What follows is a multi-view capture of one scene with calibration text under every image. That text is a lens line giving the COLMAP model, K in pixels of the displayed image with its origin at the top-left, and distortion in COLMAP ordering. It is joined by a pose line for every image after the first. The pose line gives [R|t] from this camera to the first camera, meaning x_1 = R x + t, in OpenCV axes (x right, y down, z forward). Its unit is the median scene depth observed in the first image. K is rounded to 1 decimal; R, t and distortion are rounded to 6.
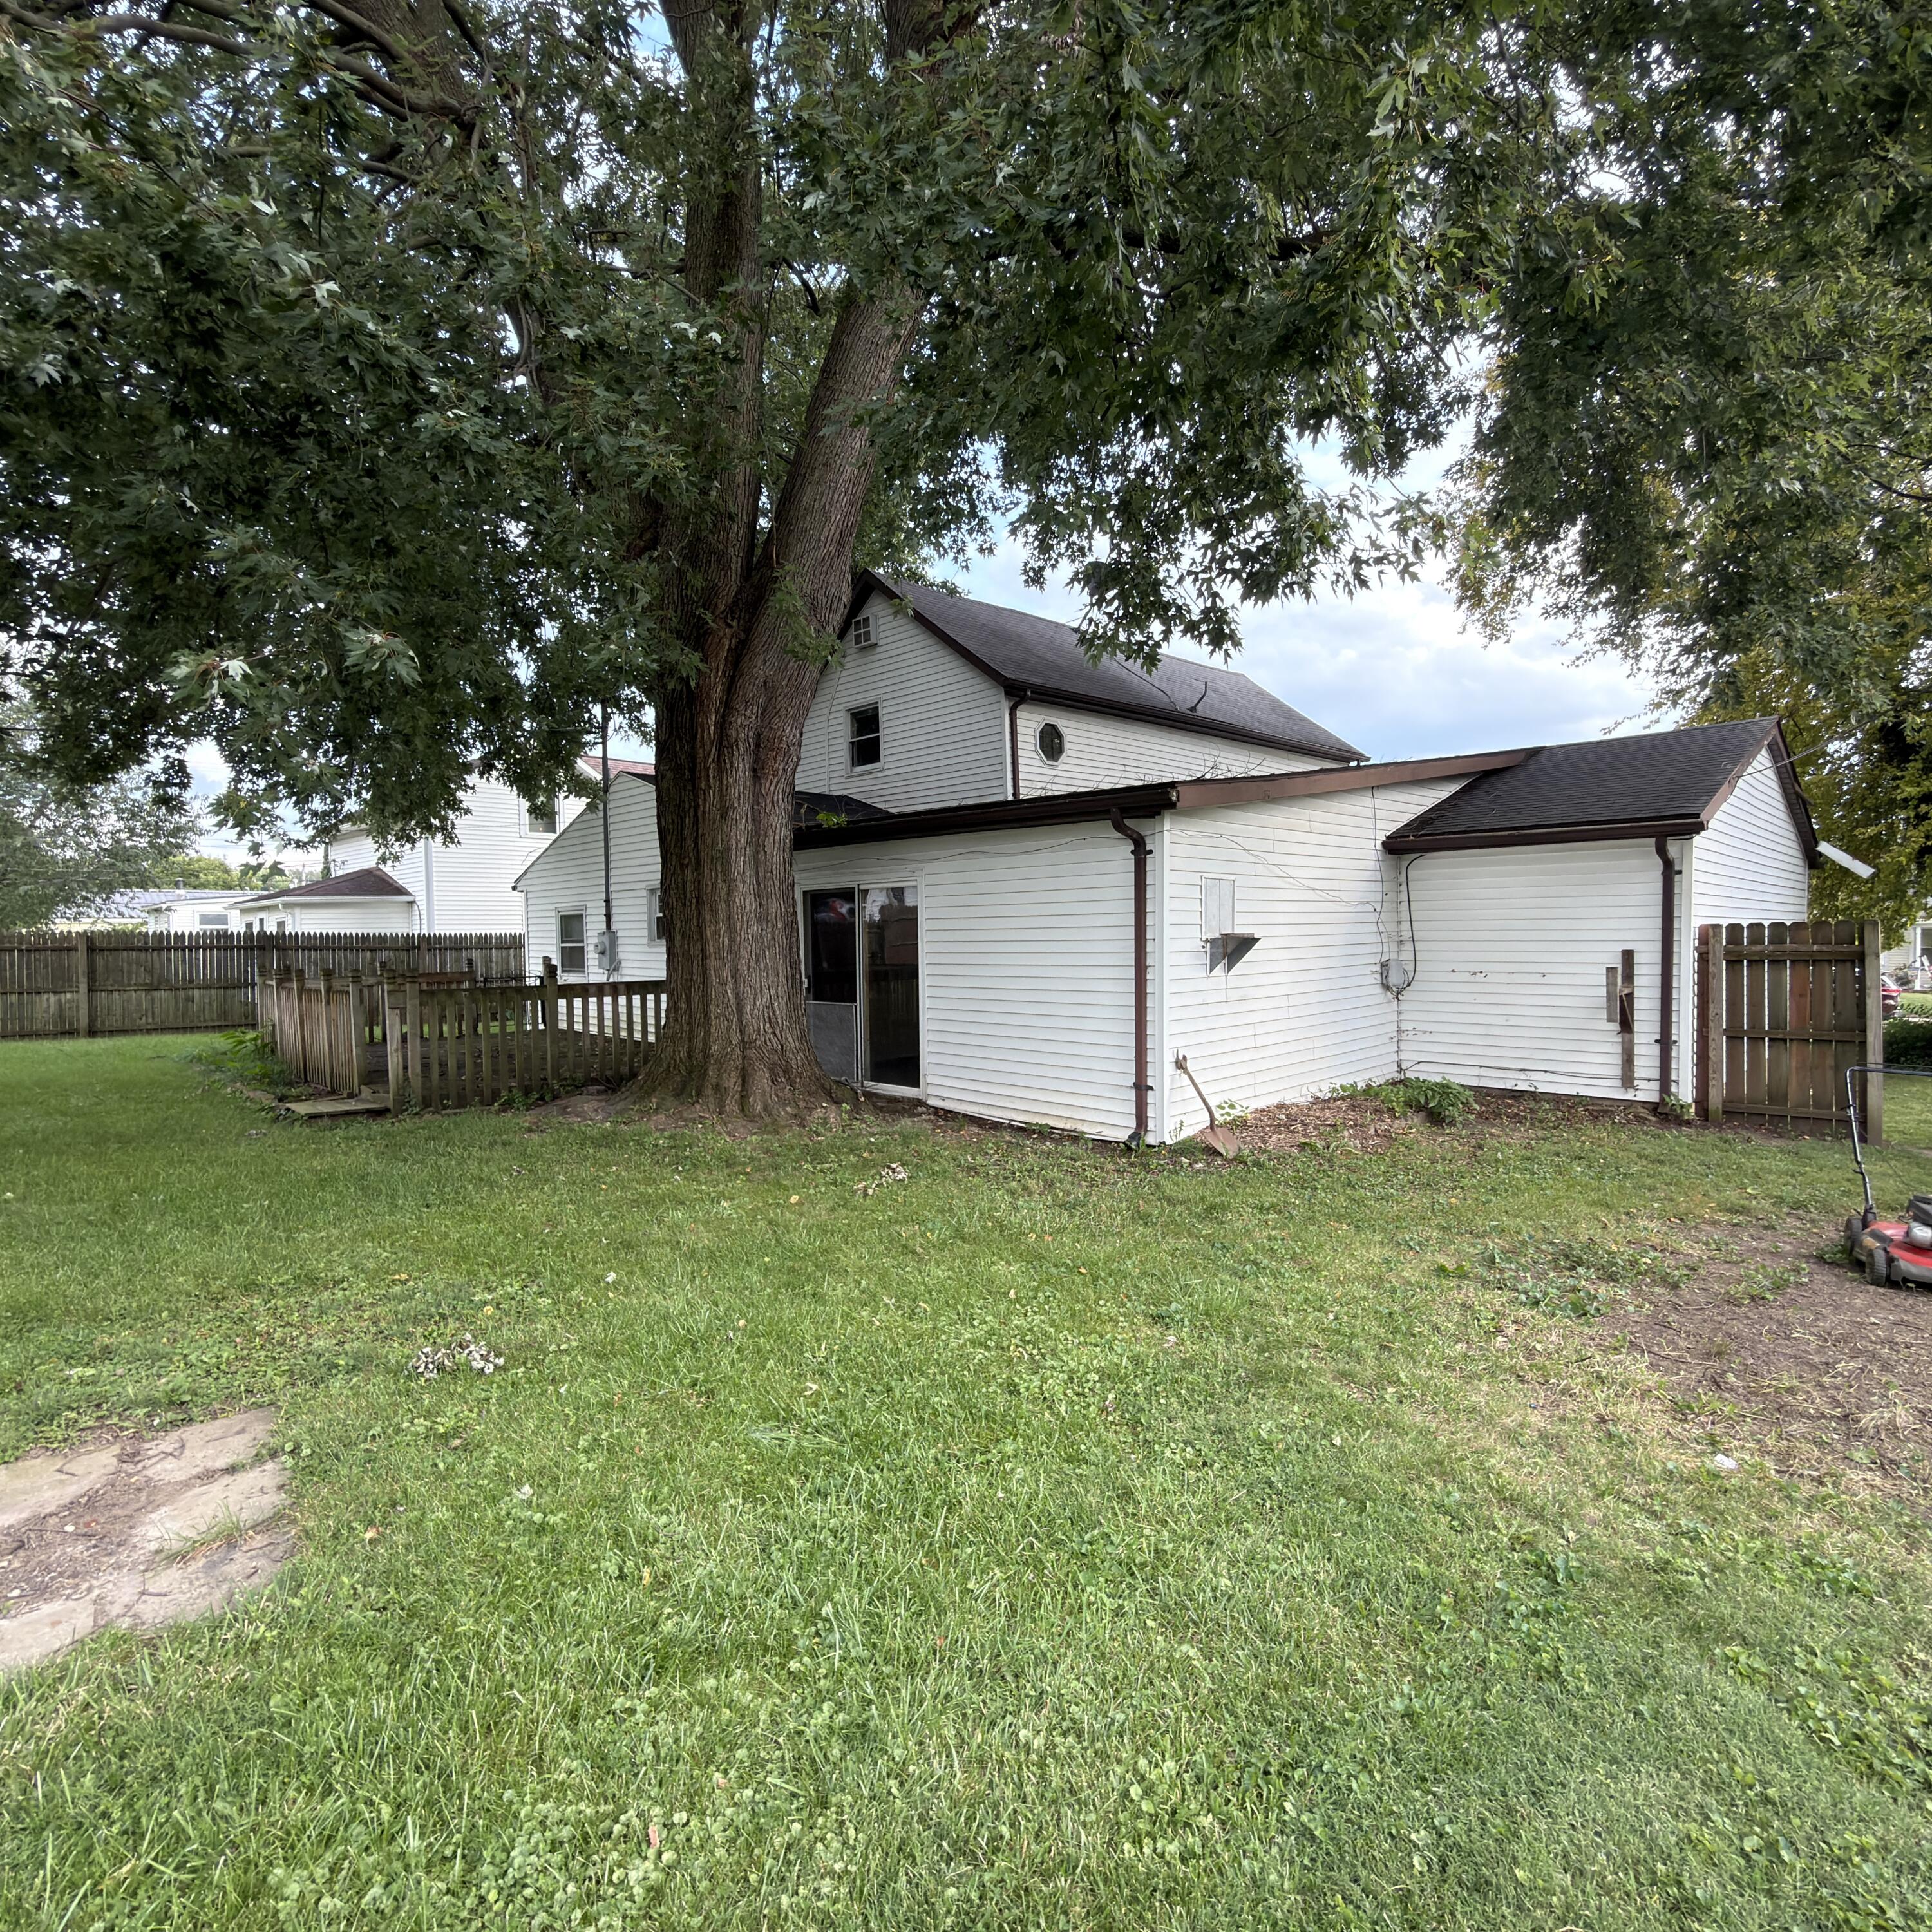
lens RADIAL K [[1037.1, 0, 964.0], [0, 1037.1, 966.5], [0, 0, 1]] dist [0.000378, 0.000222]
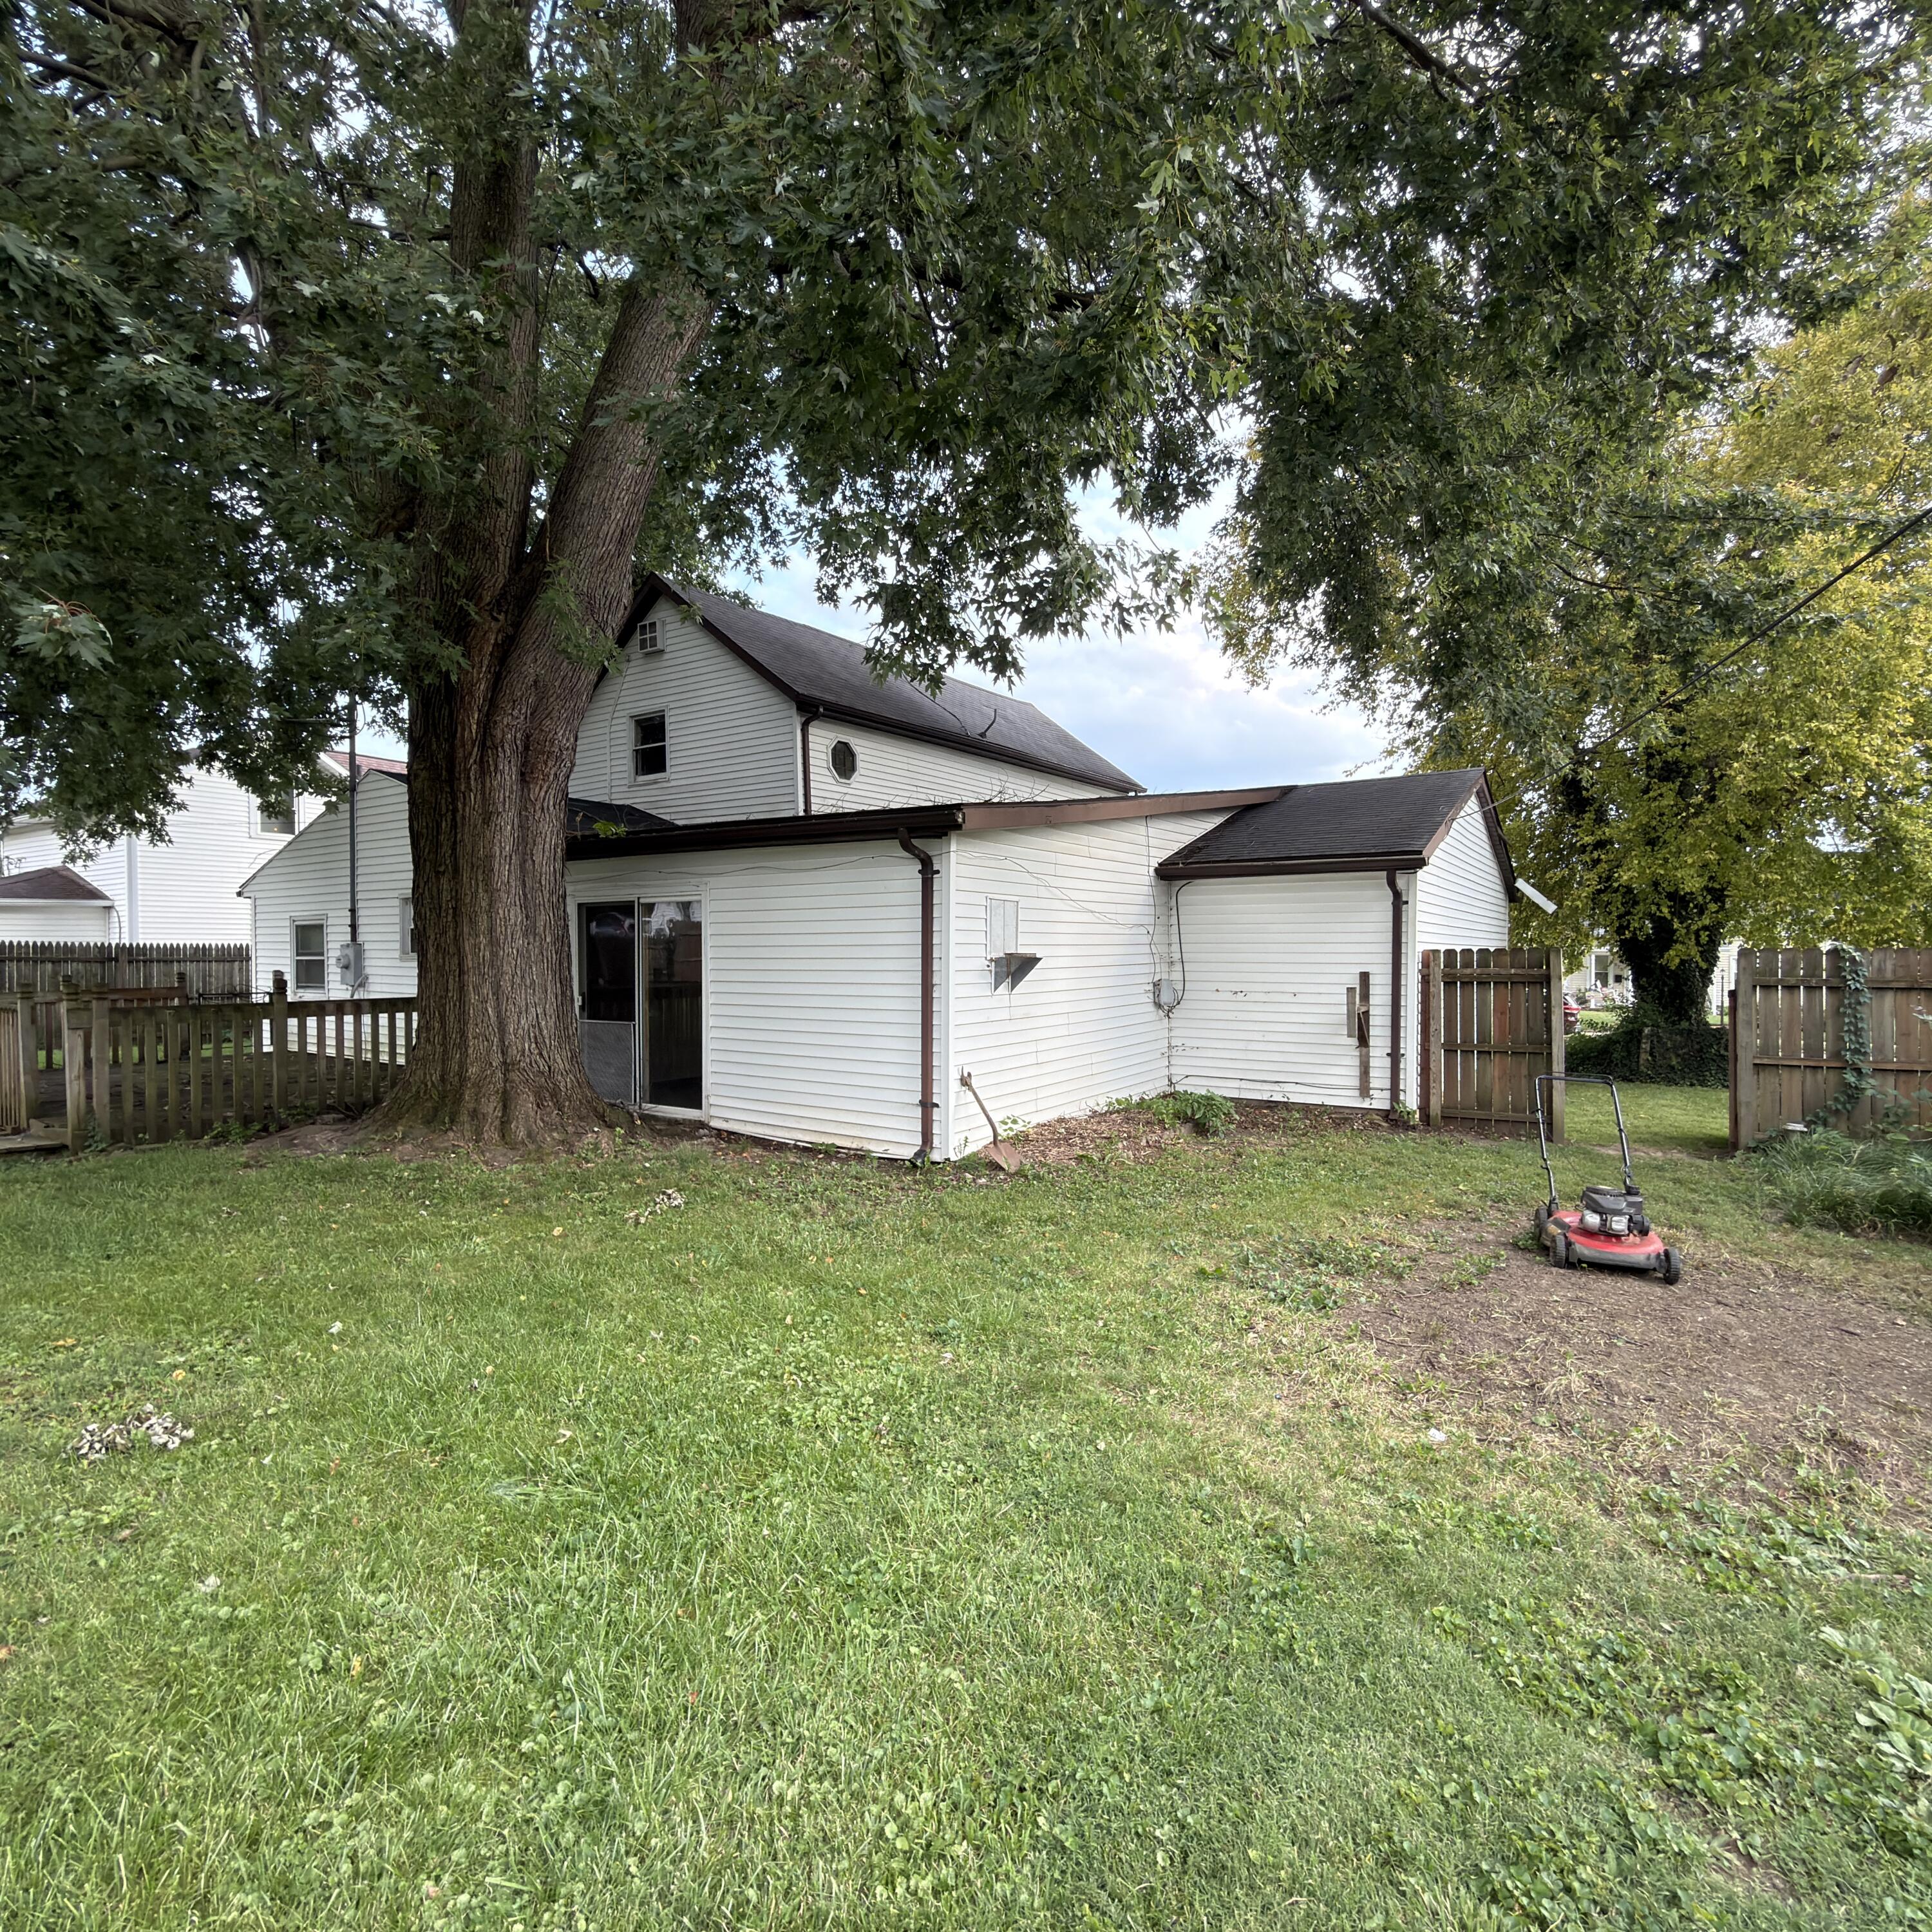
lens RADIAL K [[1037.1, 0, 966.3], [0, 1037.1, 965.5], [0, 0, 1]] dist [0.000378, 0.000222]
pose [[0.980155, 0.008215, 0.198062, 0.010289], [-0.004544, 0.999809, -0.018982, 0.000292], [-0.198181, 0.017705, 0.980006, 0.004474]]
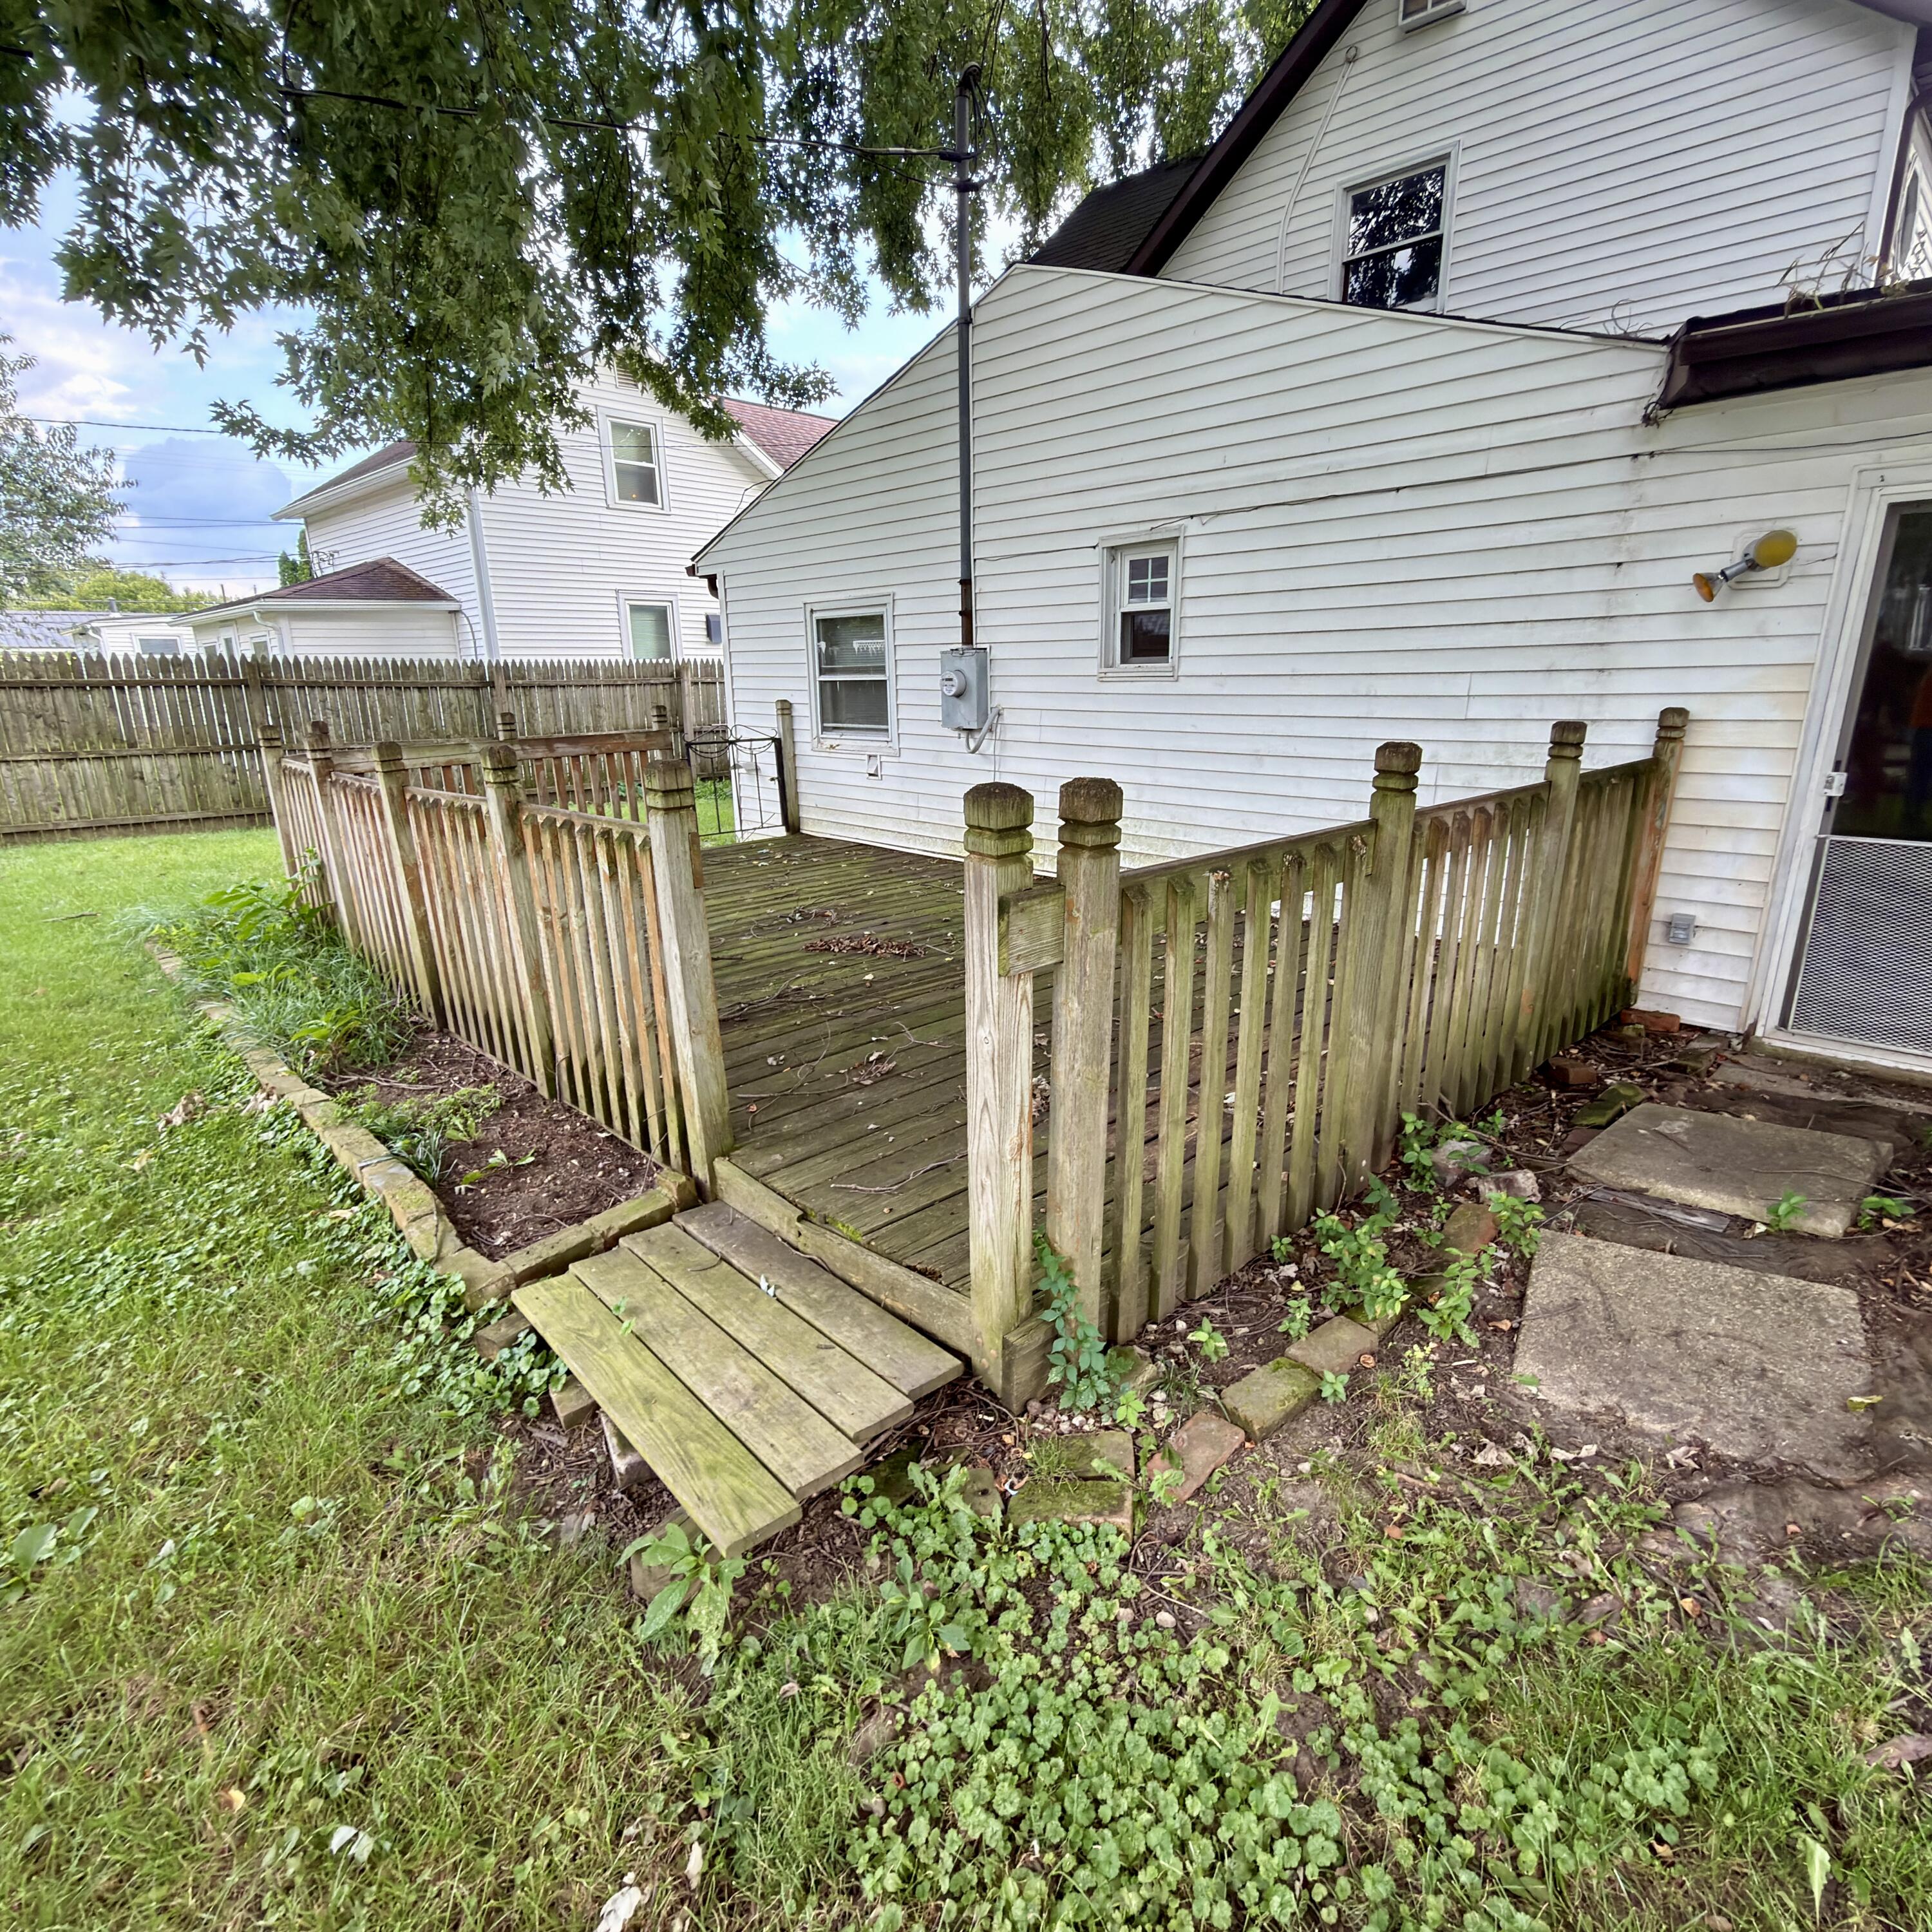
lens RADIAL K [[1037.1, 0, 973.3], [0, 1037.1, 992.5], [0, 0, 1]] dist [0.000378, 0.000222]
pose [[0.999932, 0.001743, 0.011537, -0.867026], [-0.004712, 0.964883, 0.262638, -0.015497], [-0.010674, -0.262675, 0.964825, 1.231191]]
